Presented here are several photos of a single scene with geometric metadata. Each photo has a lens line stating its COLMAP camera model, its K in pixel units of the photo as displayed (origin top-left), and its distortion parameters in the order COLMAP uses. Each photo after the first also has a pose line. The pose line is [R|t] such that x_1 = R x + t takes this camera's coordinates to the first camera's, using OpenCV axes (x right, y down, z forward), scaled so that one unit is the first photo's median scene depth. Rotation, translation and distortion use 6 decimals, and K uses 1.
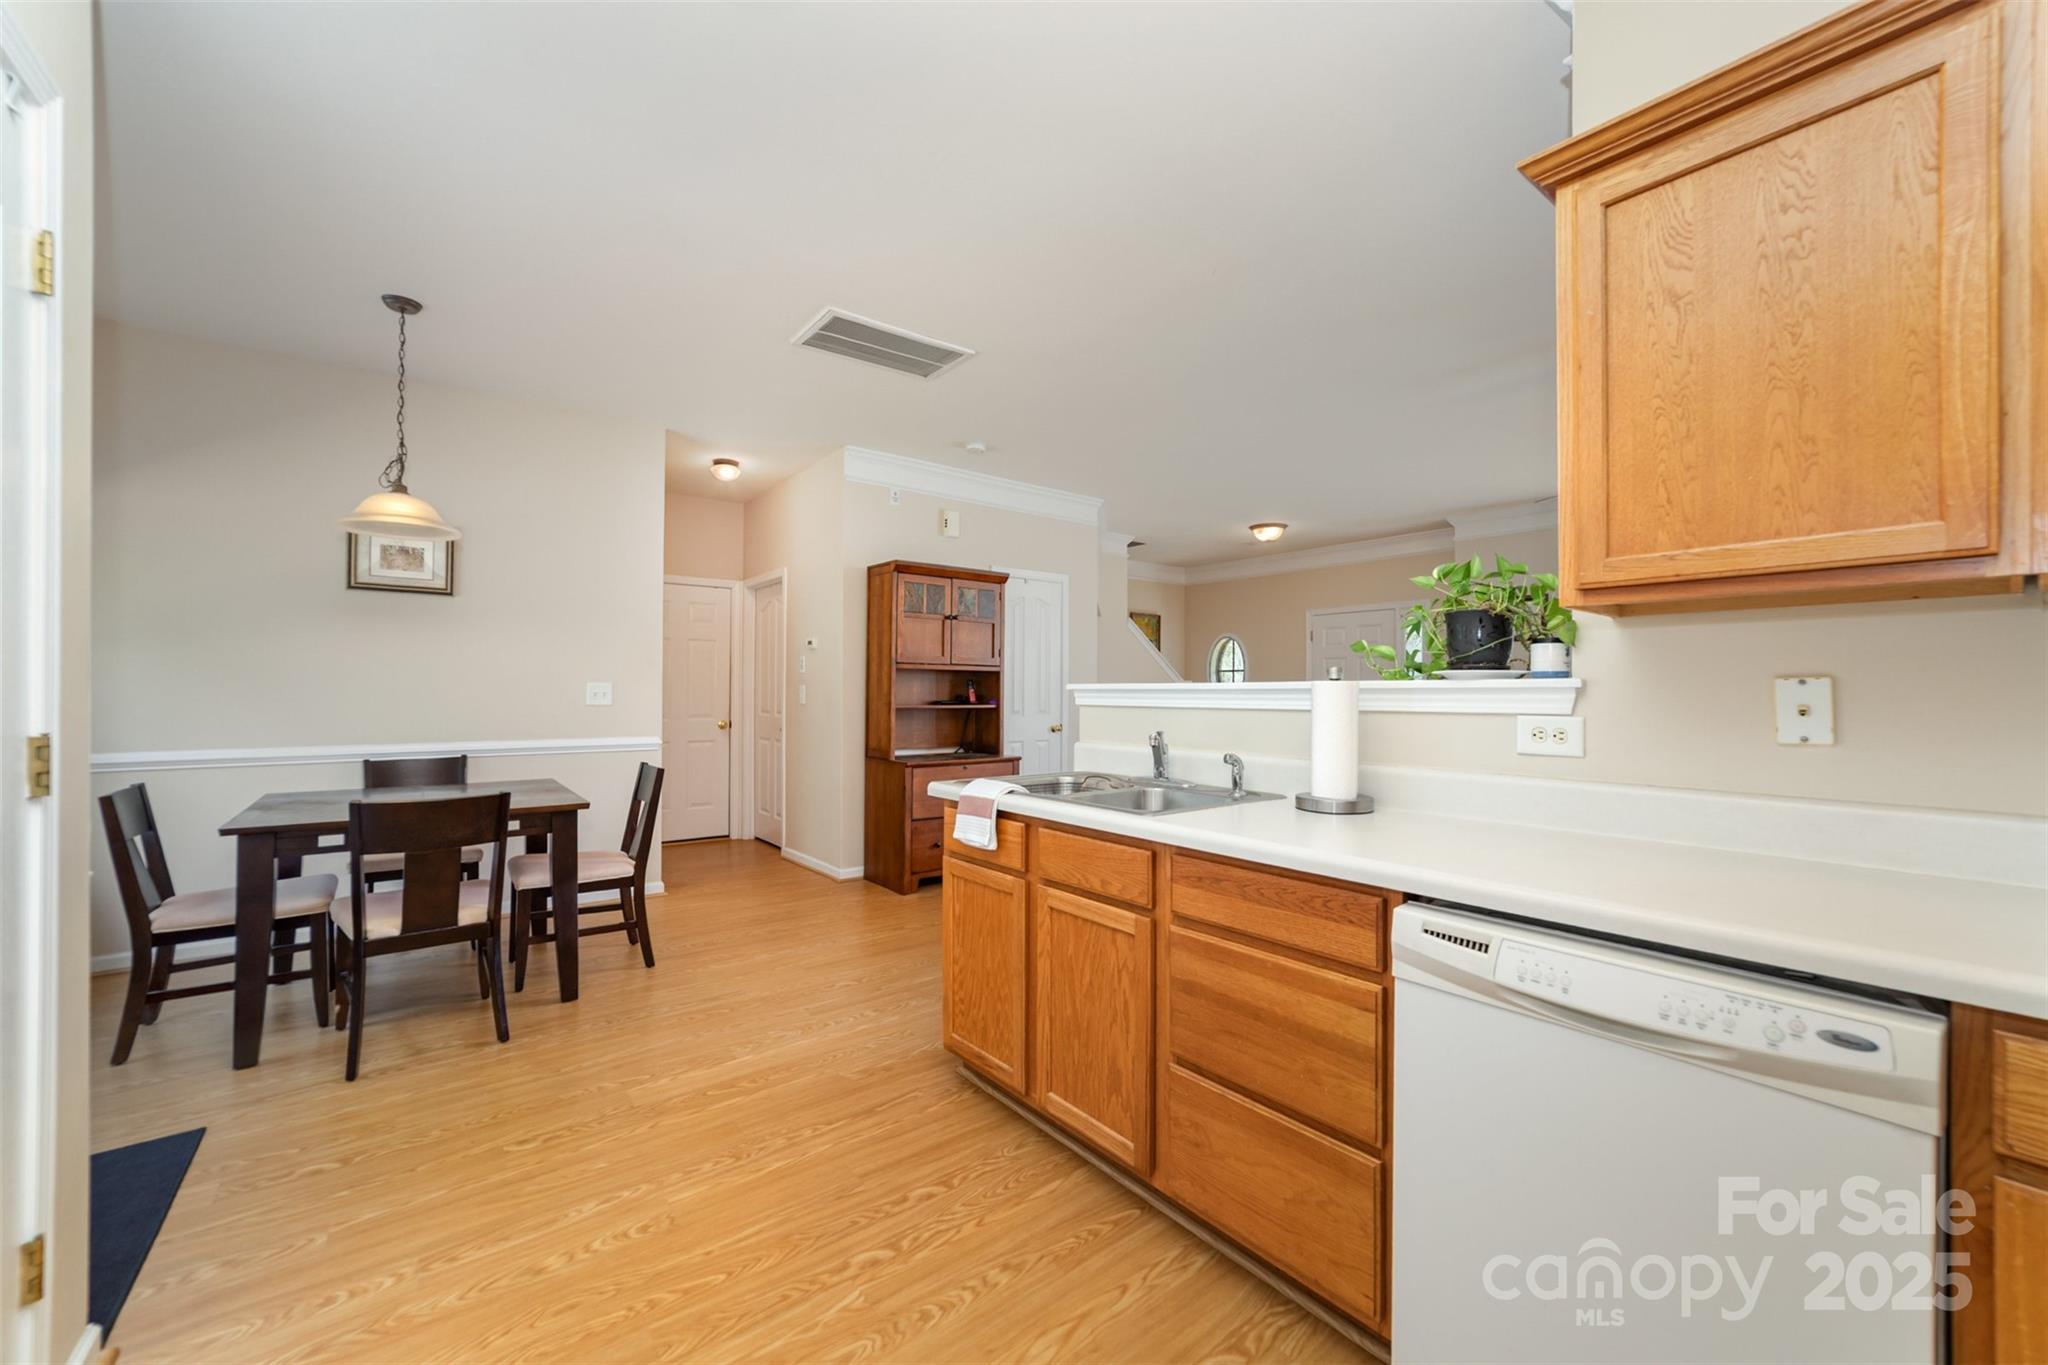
lens RADIAL K [[806.2, 0, 1025.0], [0, 806.2, 693.3], [0, 0, 1]] dist [-0.007515, 0.003209]
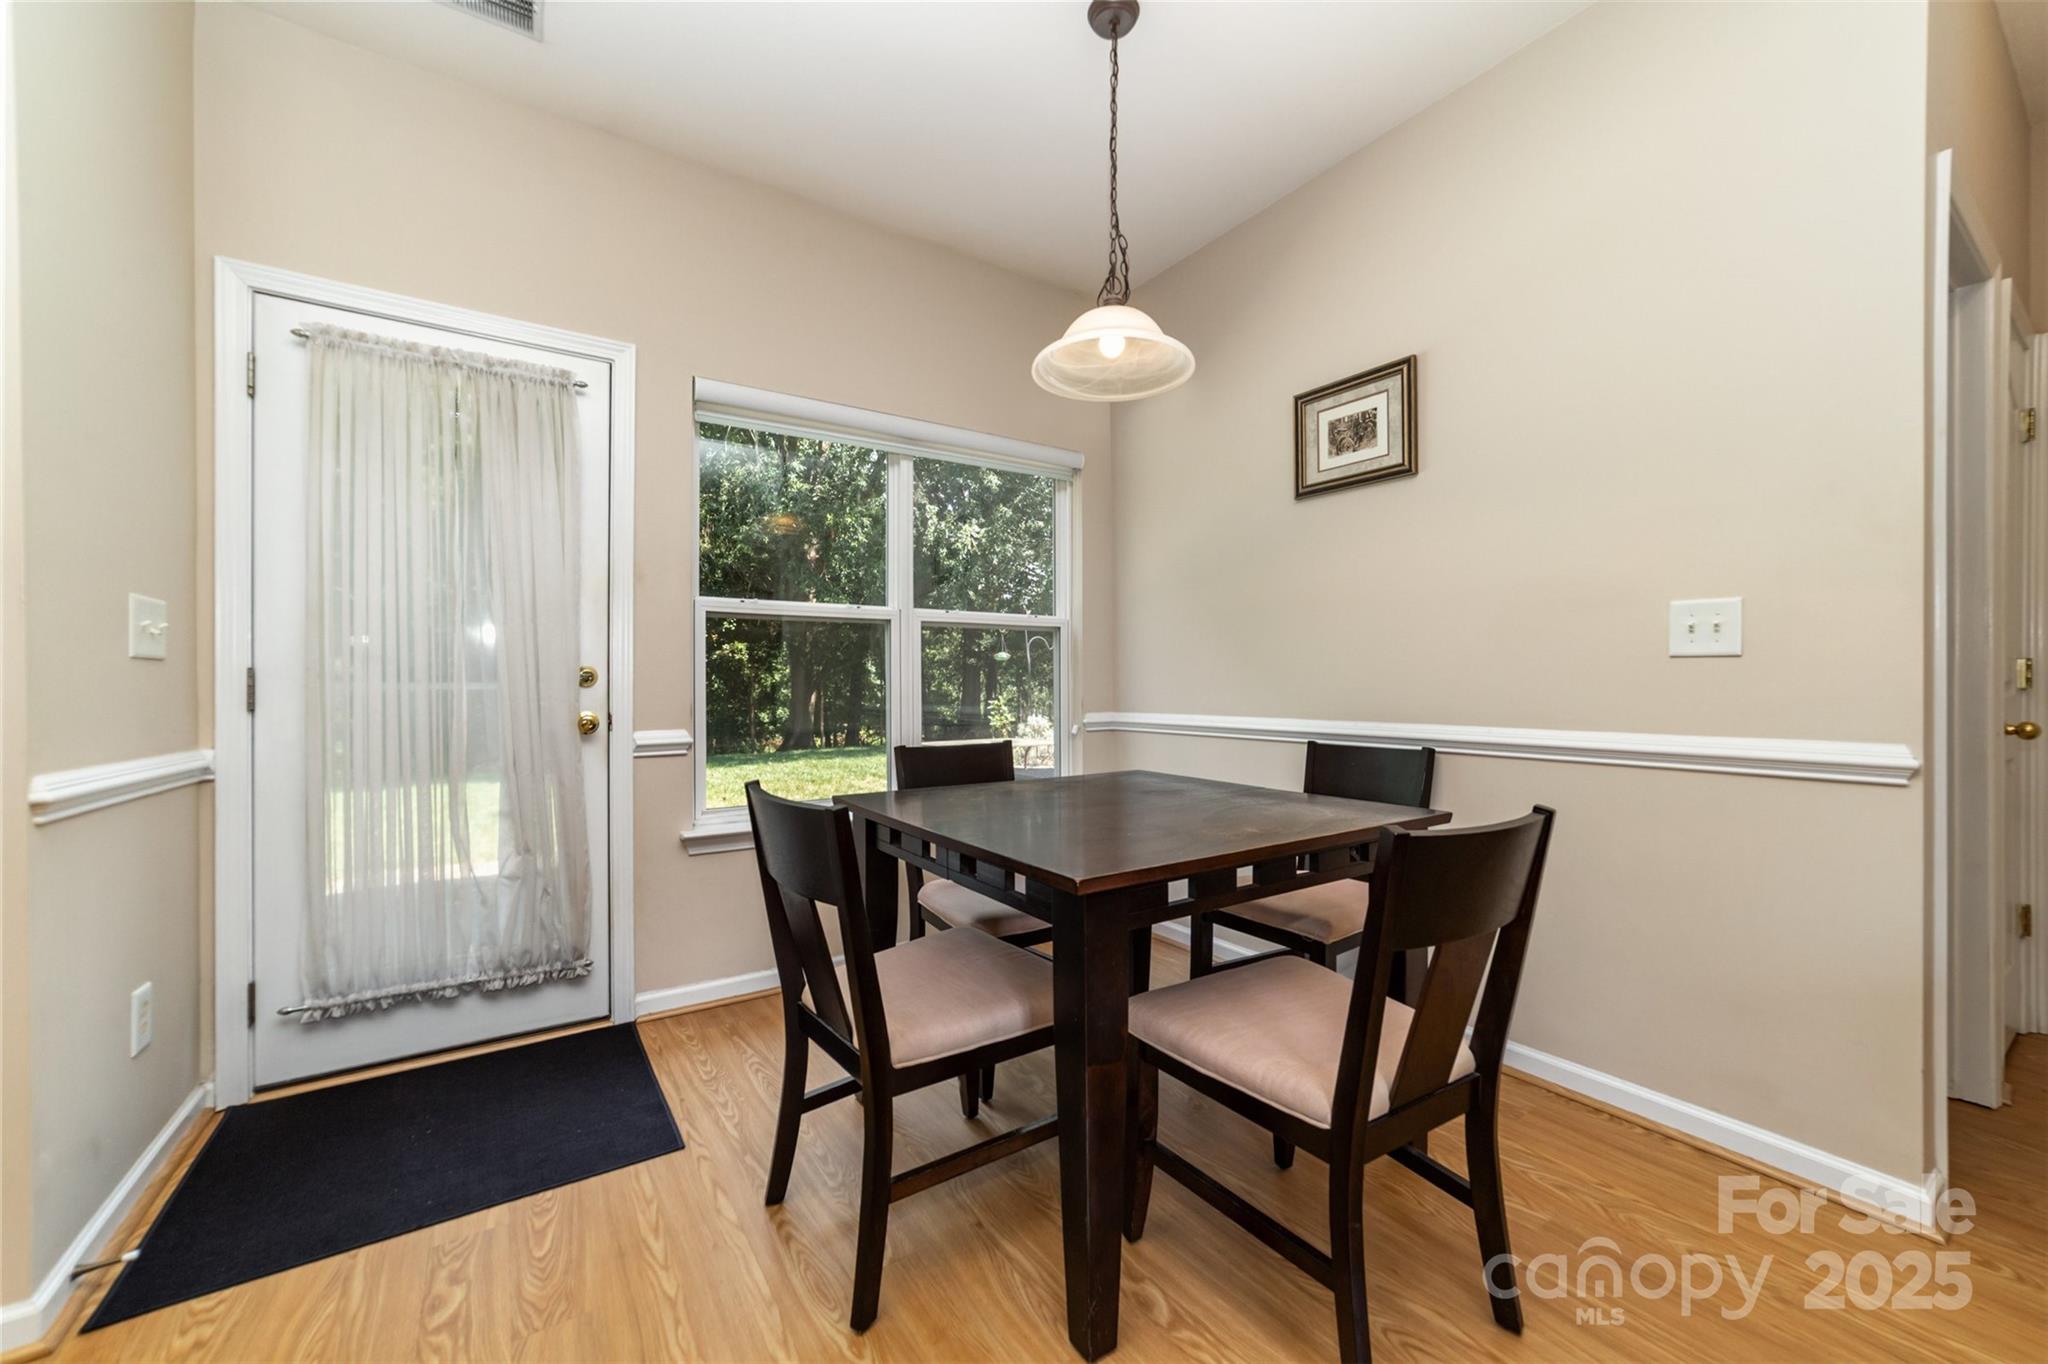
lens RADIAL K [[806.2, 0, 1053.7], [0, 806.2, 673.4], [0, 0, 1]] dist [-0.007515, 0.003209]
pose [[-0.076354, -0.004622, -0.997070, -0.230280], [0.012103, 0.999911, -0.005562, 0.053066], [0.997007, -0.012492, -0.076291, 1.670365]]
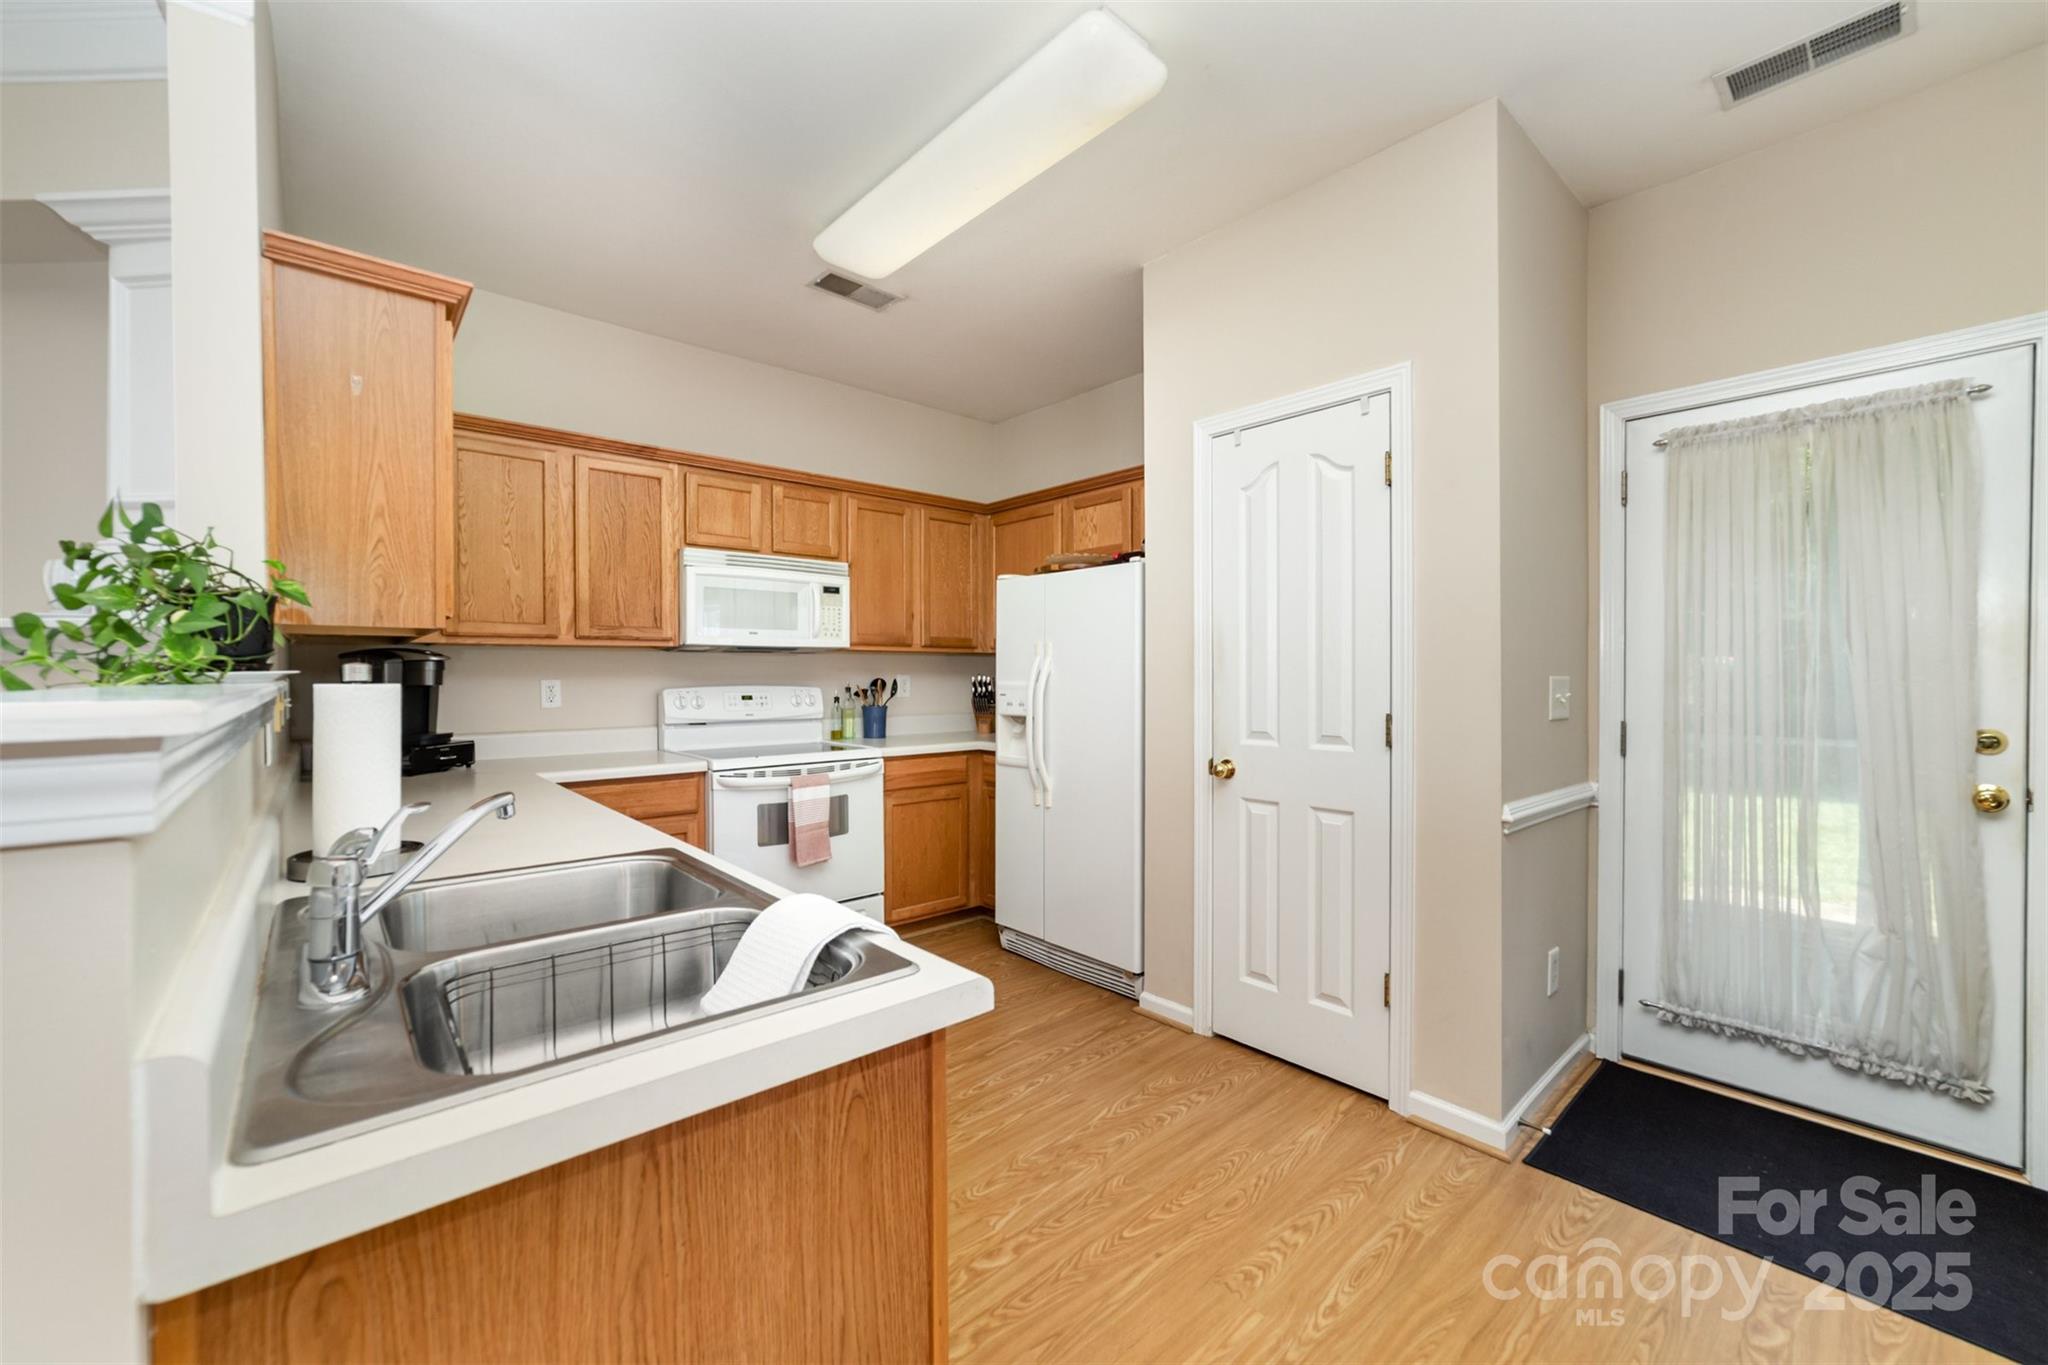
lens RADIAL K [[806.2, 0, 1008.6], [0, 806.2, 671.0], [0, 0, 1]] dist [-0.007515, 0.003209]
pose [[-0.998980, -0.000084, -0.045147, -0.146269], [0.000057, 0.999995, -0.003114, -0.024602], [0.045147, -0.003113, -0.998976, 1.789567]]
